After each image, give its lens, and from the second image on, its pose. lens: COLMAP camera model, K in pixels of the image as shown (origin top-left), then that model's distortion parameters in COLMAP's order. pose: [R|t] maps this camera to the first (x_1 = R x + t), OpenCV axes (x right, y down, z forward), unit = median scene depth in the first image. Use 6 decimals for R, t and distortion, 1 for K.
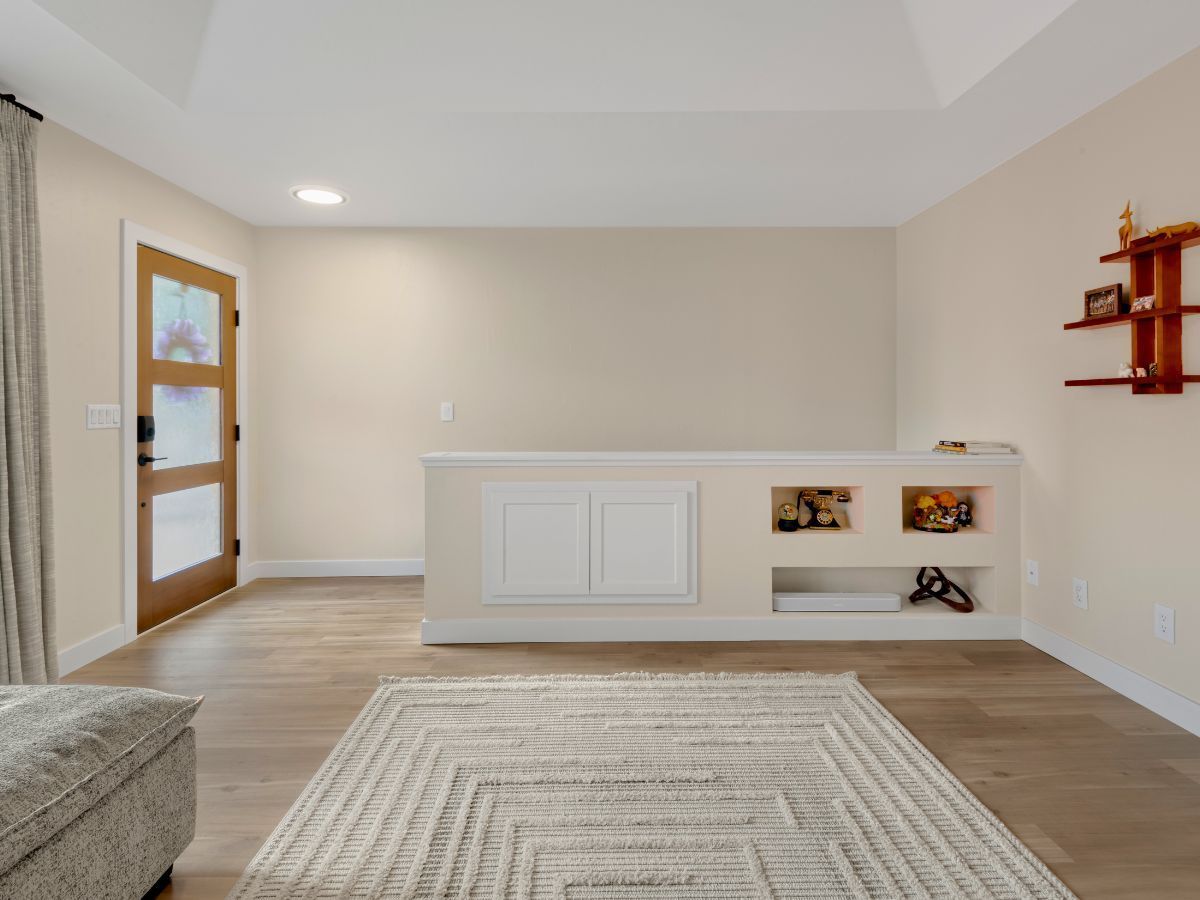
lens RADIAL K [[629.7, 0, 592.9], [0, 629.7, 415.4], [0, 0, 1]] dist [0.023428, -0.020643]
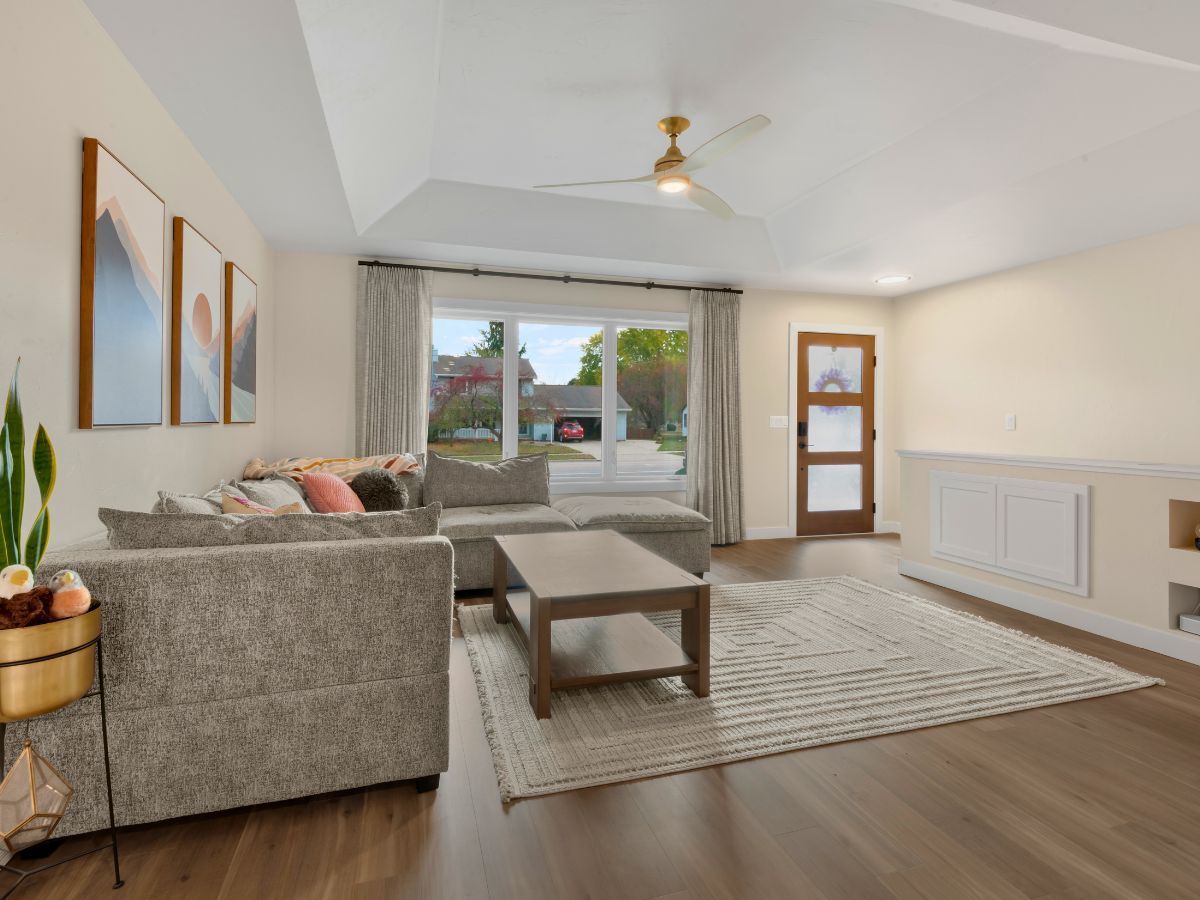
lens RADIAL K [[614.8, 0, 597.7], [0, 614.8, 435.9], [0, 0, 1]] dist [-0.001642, -0.001249]
pose [[0.294685, 0.030706, -0.955101, 0.806708], [-0.019491, 0.999469, 0.026118, 0.005457], [0.955396, 0.010919, 0.295127, -0.118421]]
